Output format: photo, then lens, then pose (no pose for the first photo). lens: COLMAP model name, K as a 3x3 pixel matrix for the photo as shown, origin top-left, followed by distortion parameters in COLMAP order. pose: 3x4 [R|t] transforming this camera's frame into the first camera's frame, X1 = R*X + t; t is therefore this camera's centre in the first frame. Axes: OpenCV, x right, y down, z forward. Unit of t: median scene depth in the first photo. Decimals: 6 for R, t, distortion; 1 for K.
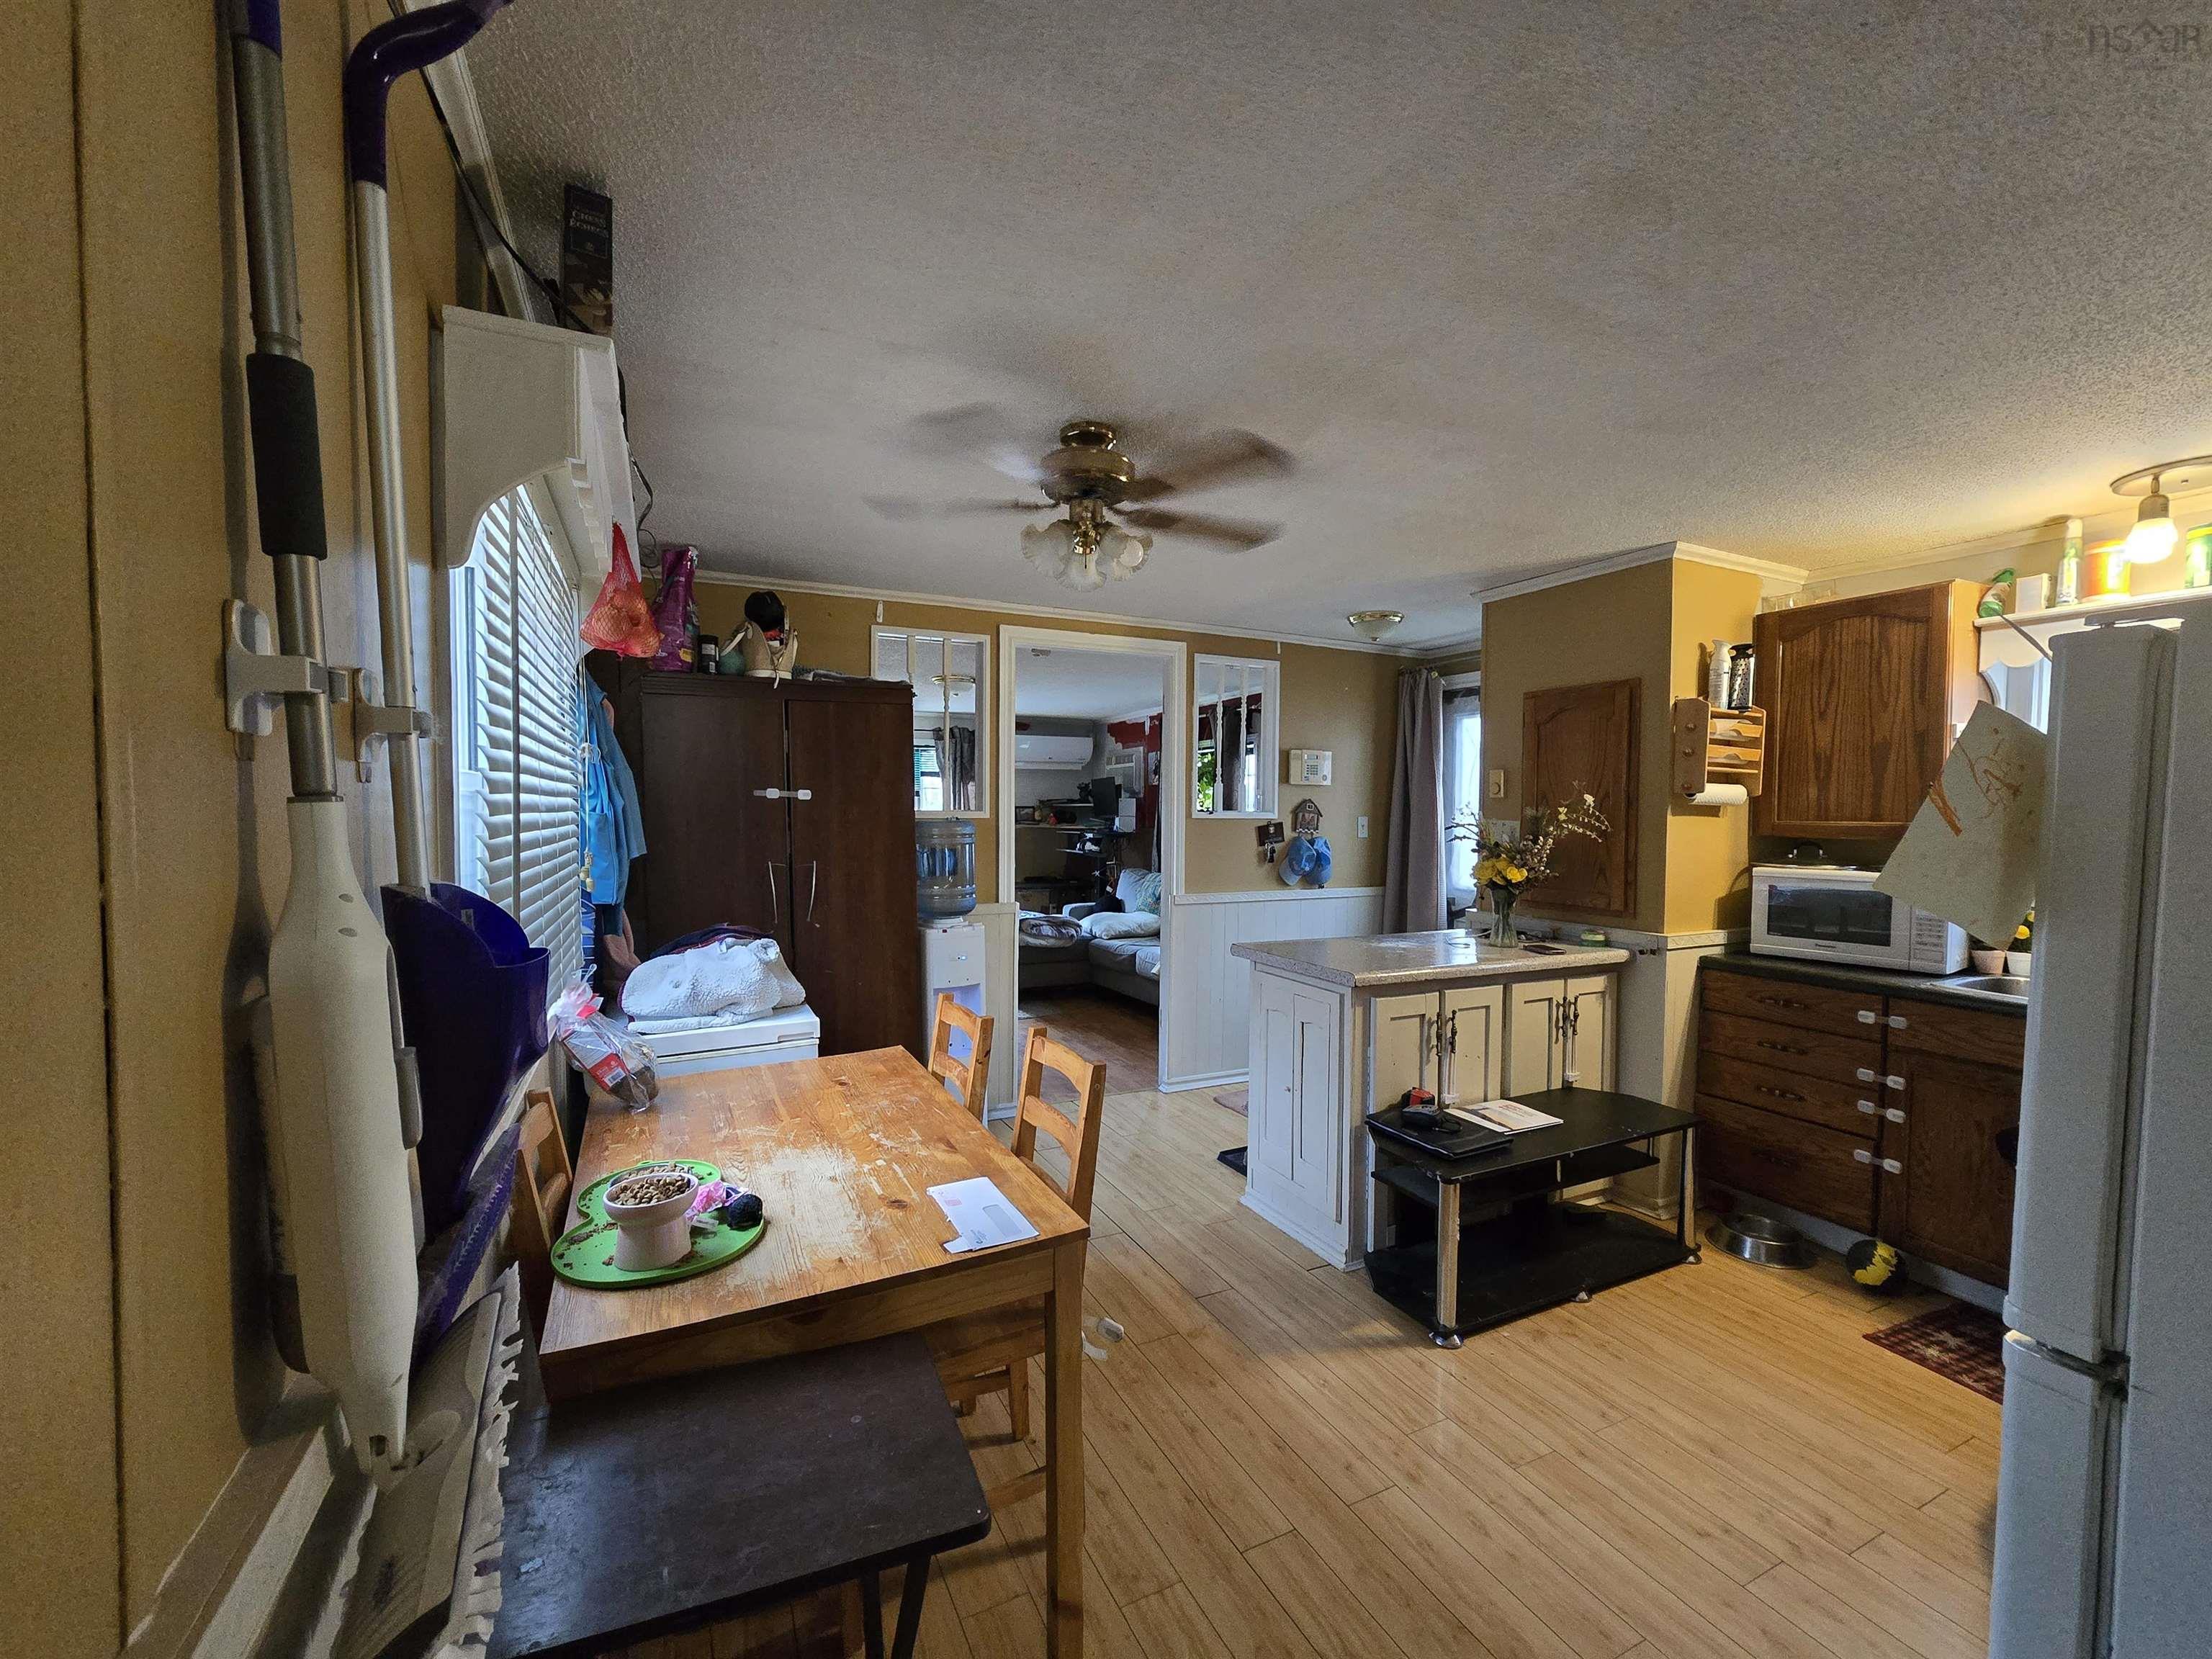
lens RADIAL K [[915.2, 0, 1099.6], [0, 915.2, 842.2], [0, 0, 1]] dist [0.000553, 0.003231]
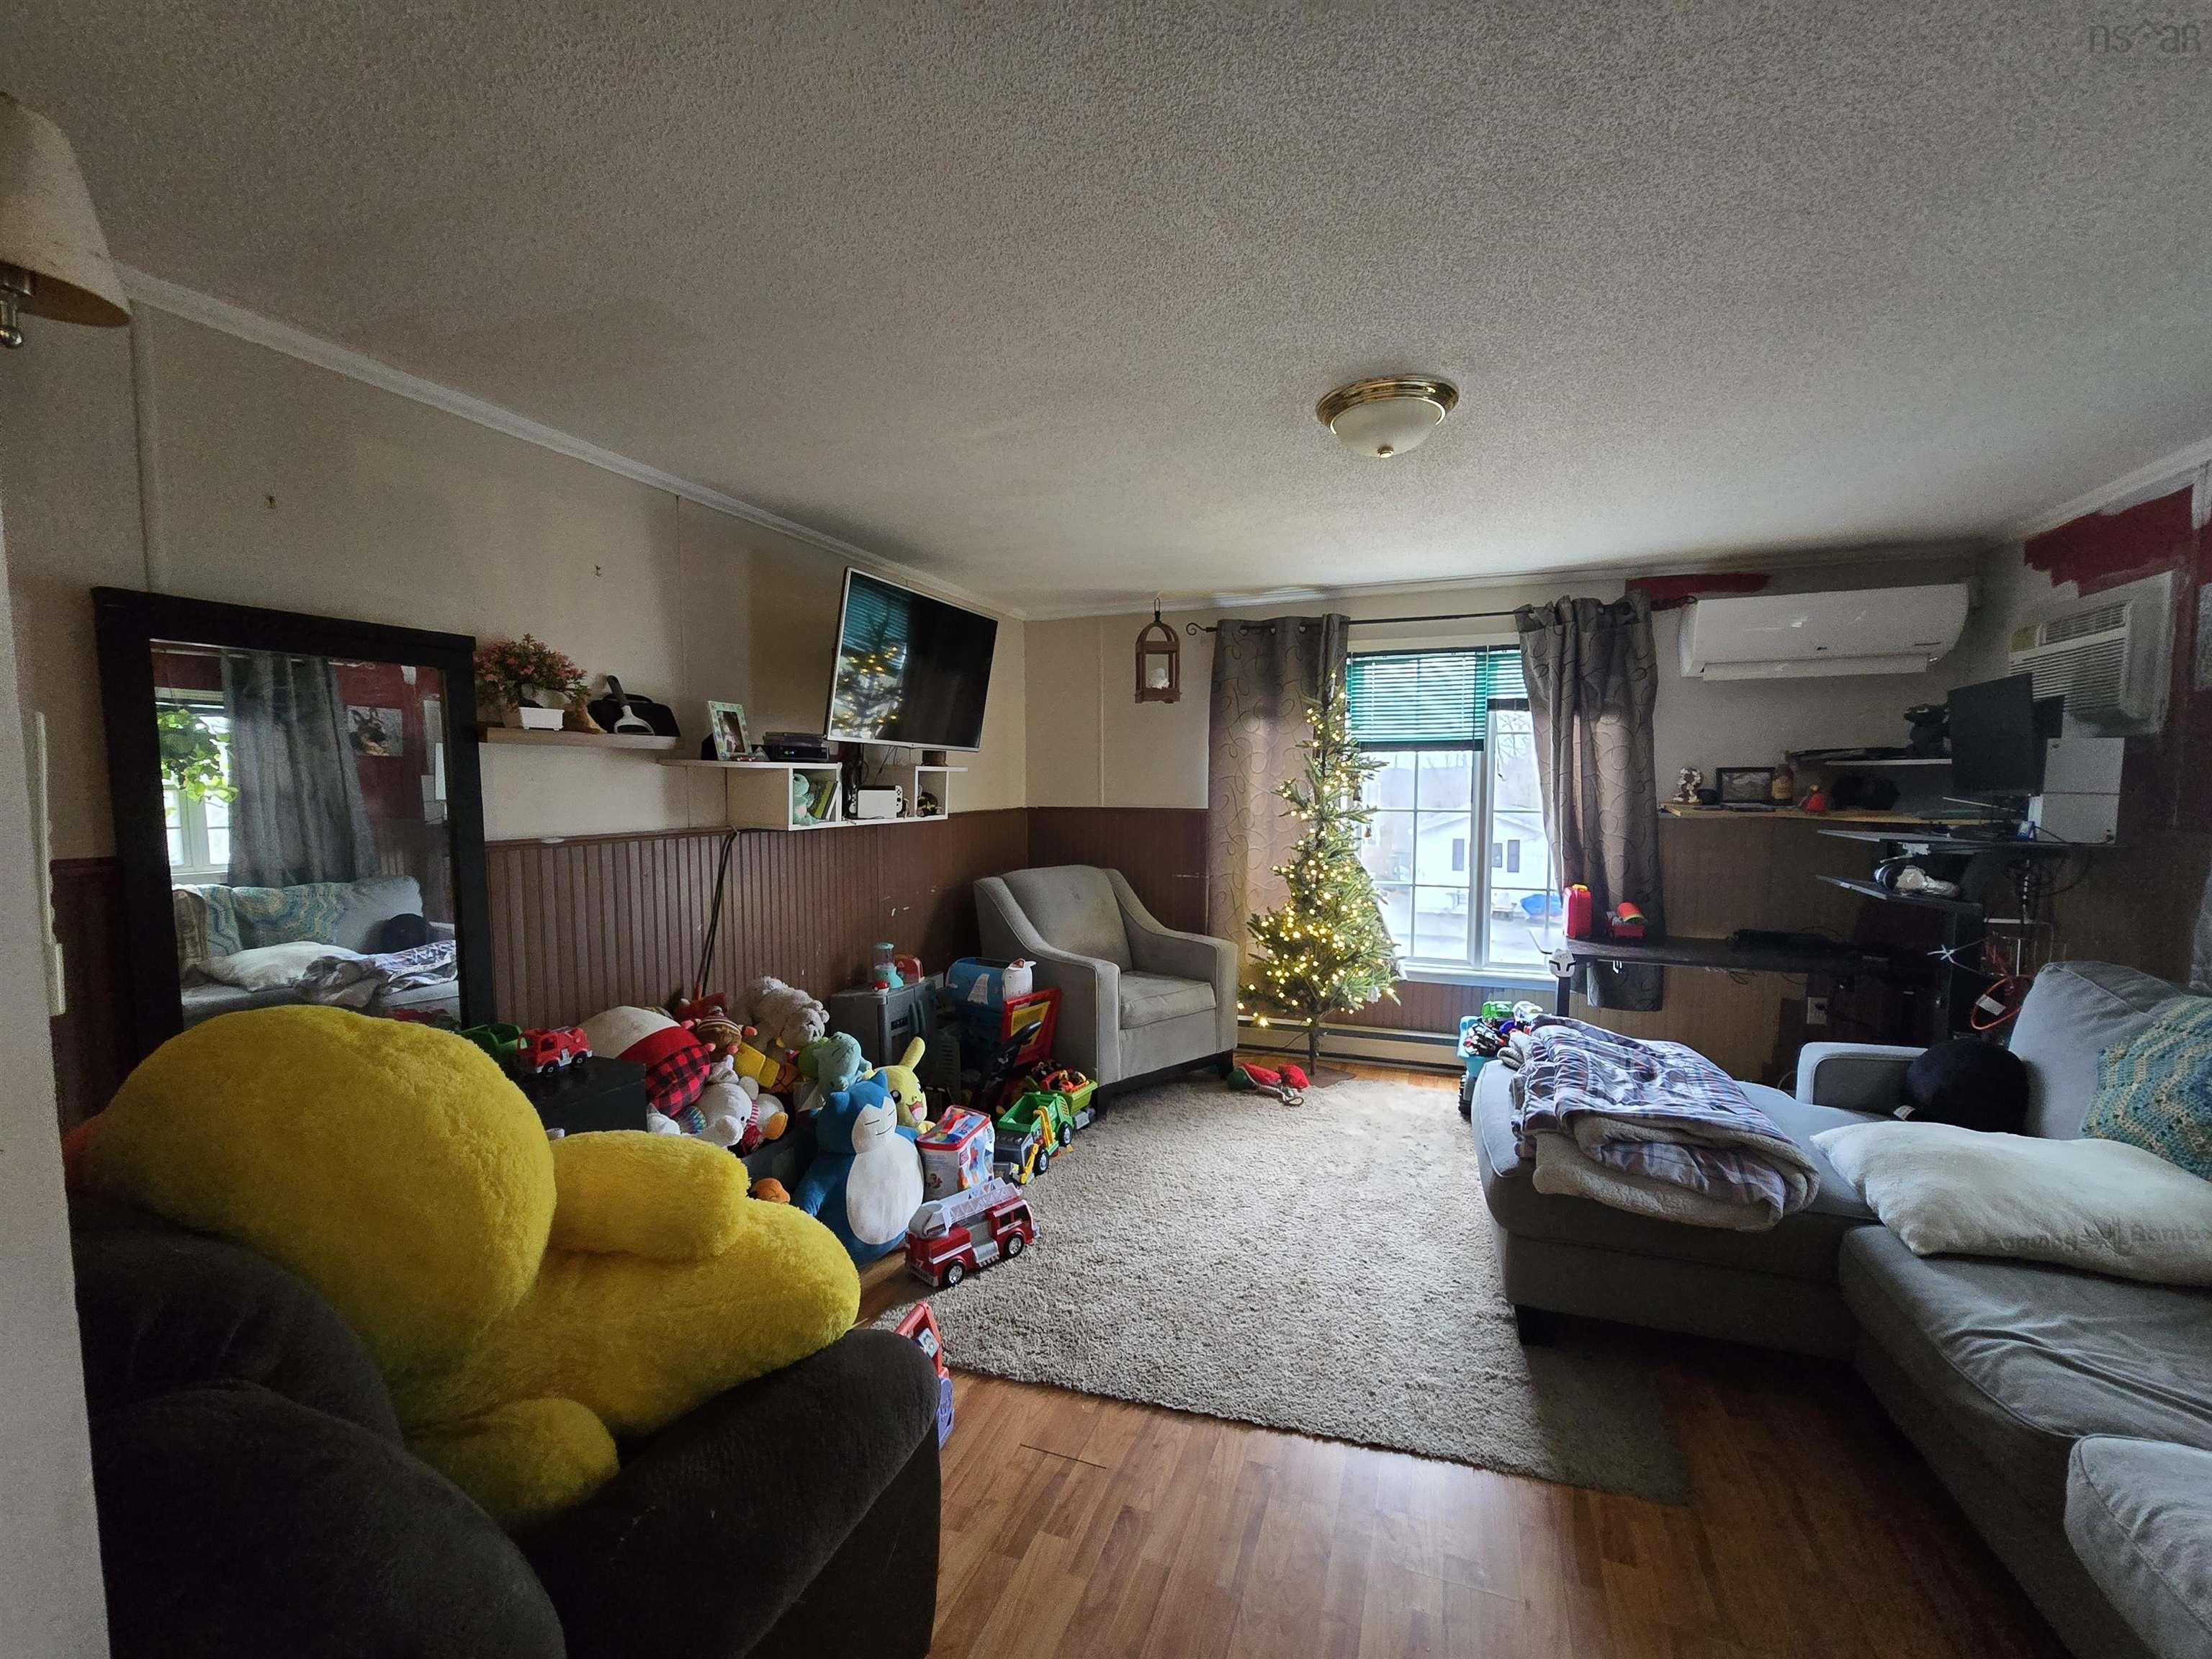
lens RADIAL K [[915.2, 0, 1115.1], [0, 915.2, 842.0], [0, 0, 1]] dist [0.000553, 0.003231]
pose [[0.696086, 0.044898, -0.716553, 0.025673], [-0.019552, 0.998858, 0.043593, -0.018722], [0.717692, -0.016335, 0.696169, 0.525975]]
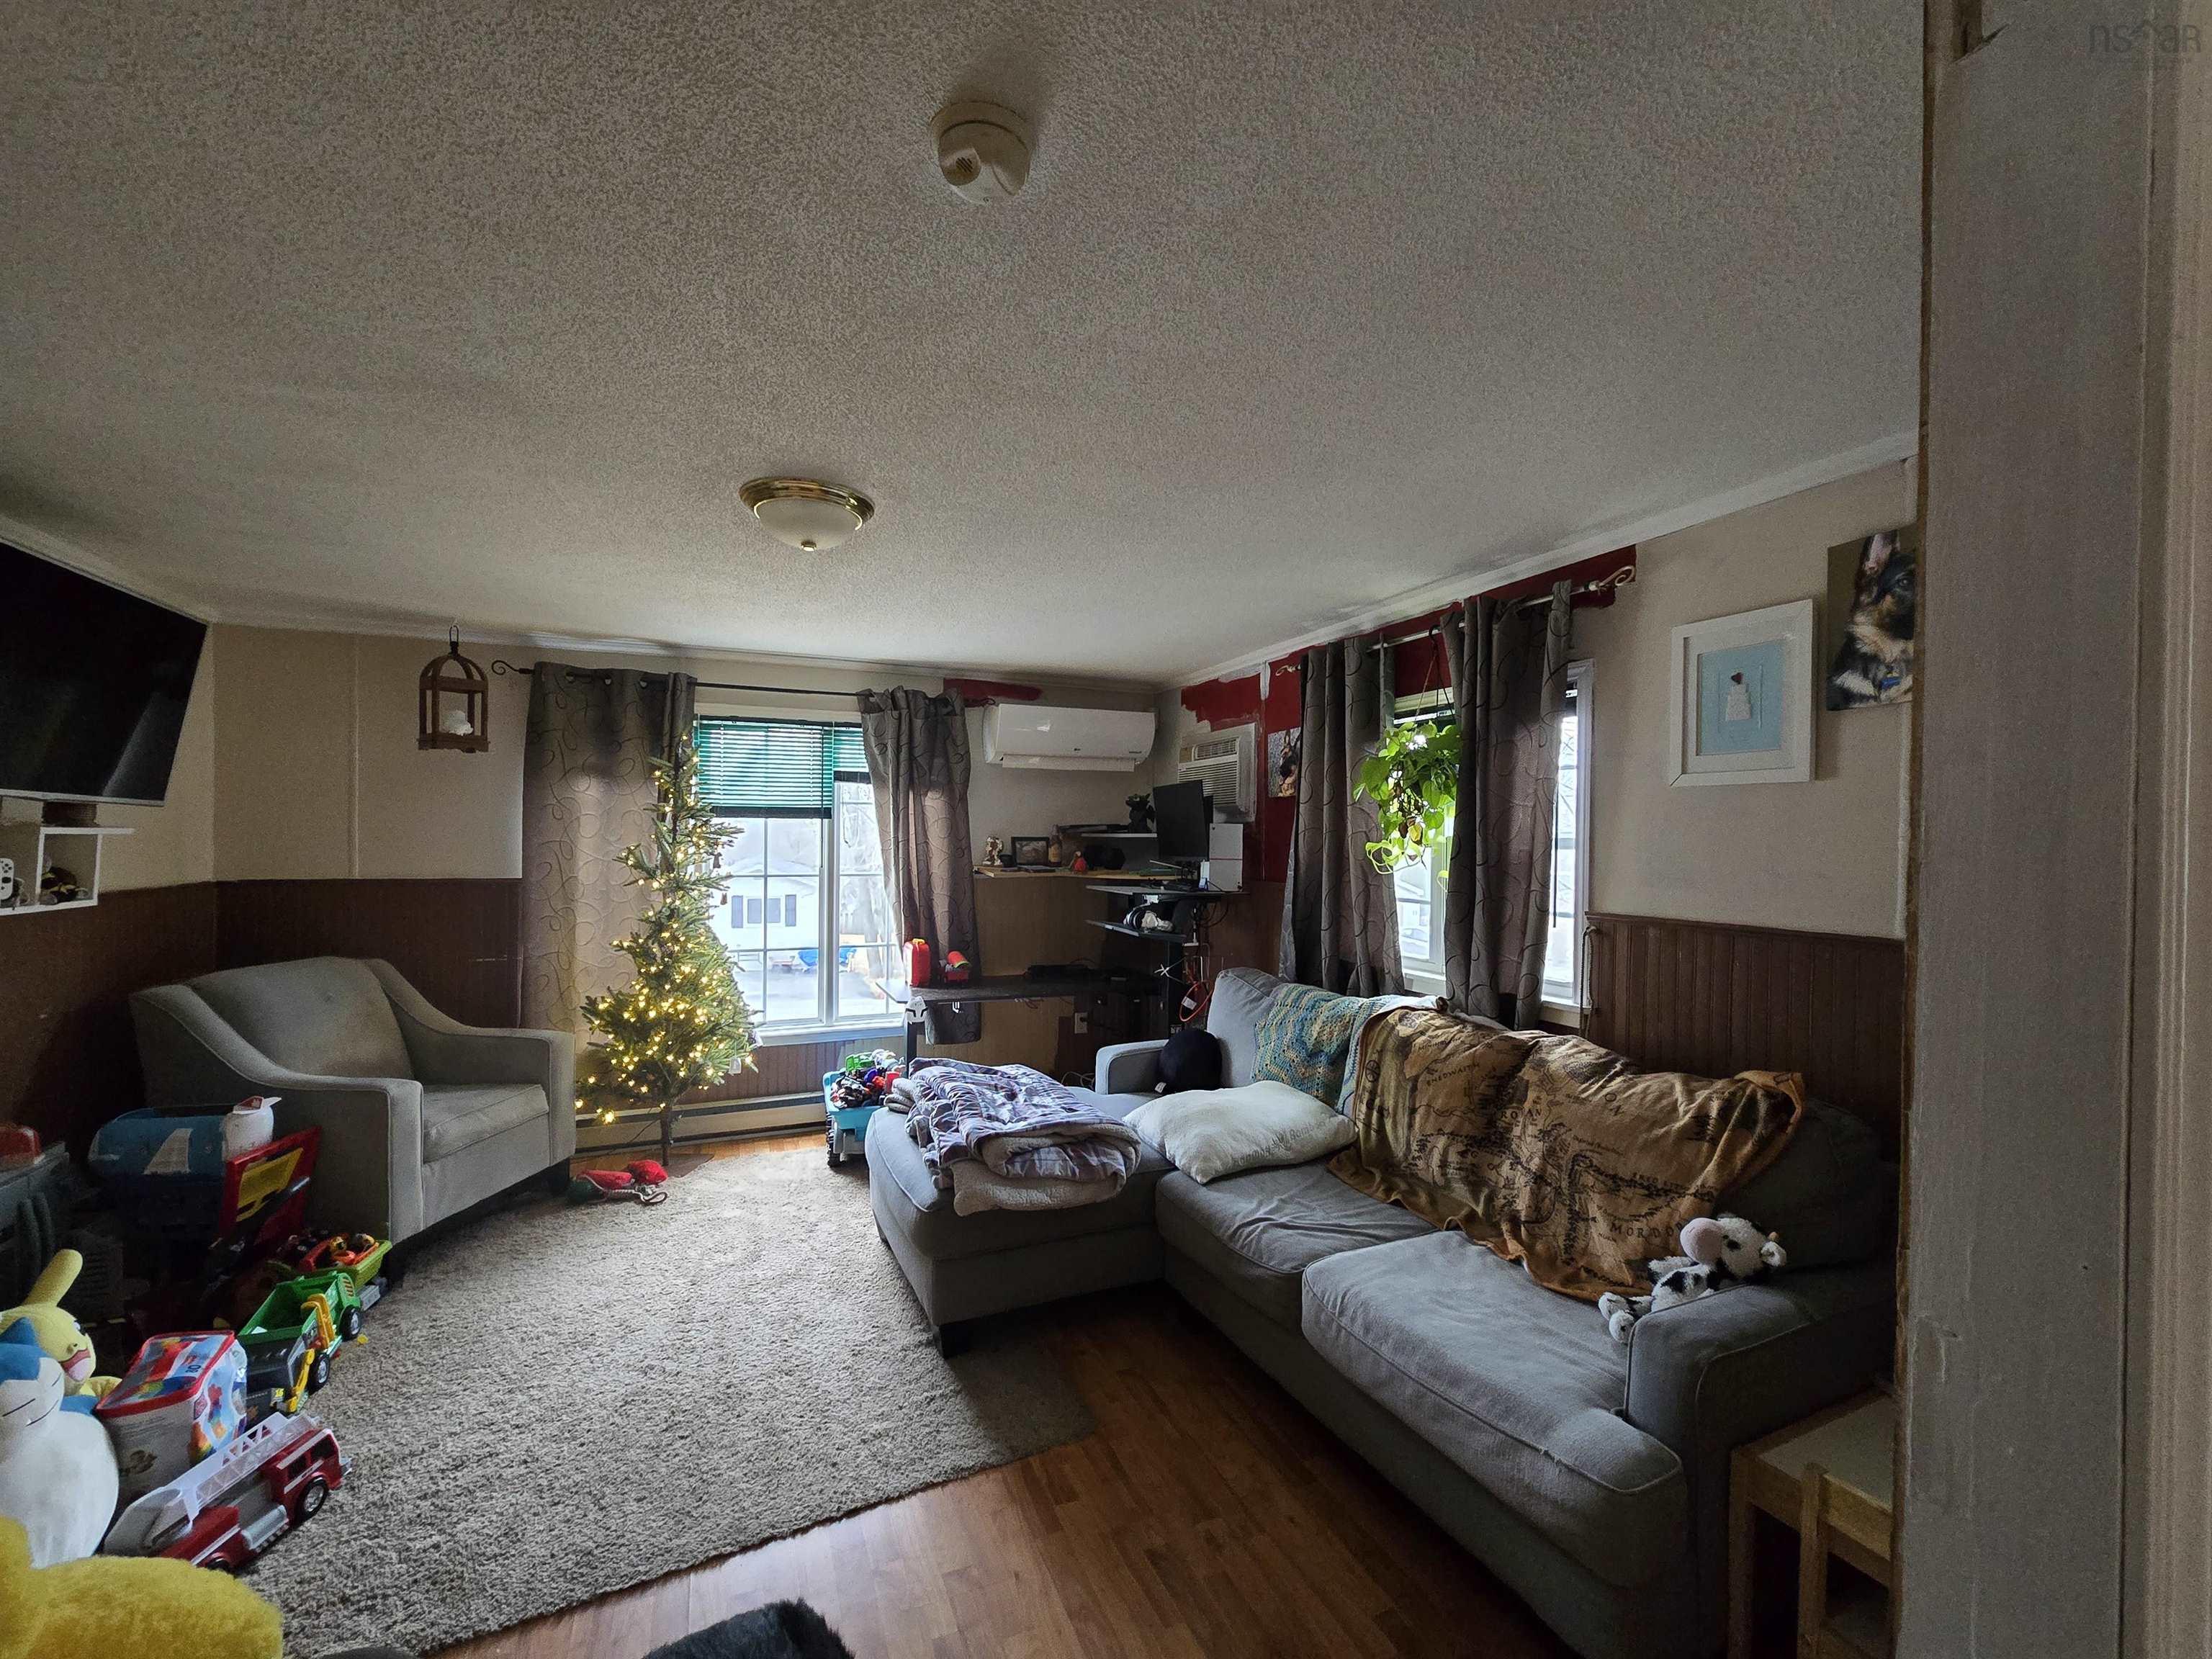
lens RADIAL K [[915.2, 0, 1097.6], [0, 915.2, 834.2], [0, 0, 1]] dist [0.000553, 0.003231]
pose [[0.998662, 0.004094, -0.051552, -0.014108], [-0.005943, 0.999343, -0.035758, -0.023676], [0.051371, 0.036017, 0.998030, 0.492842]]
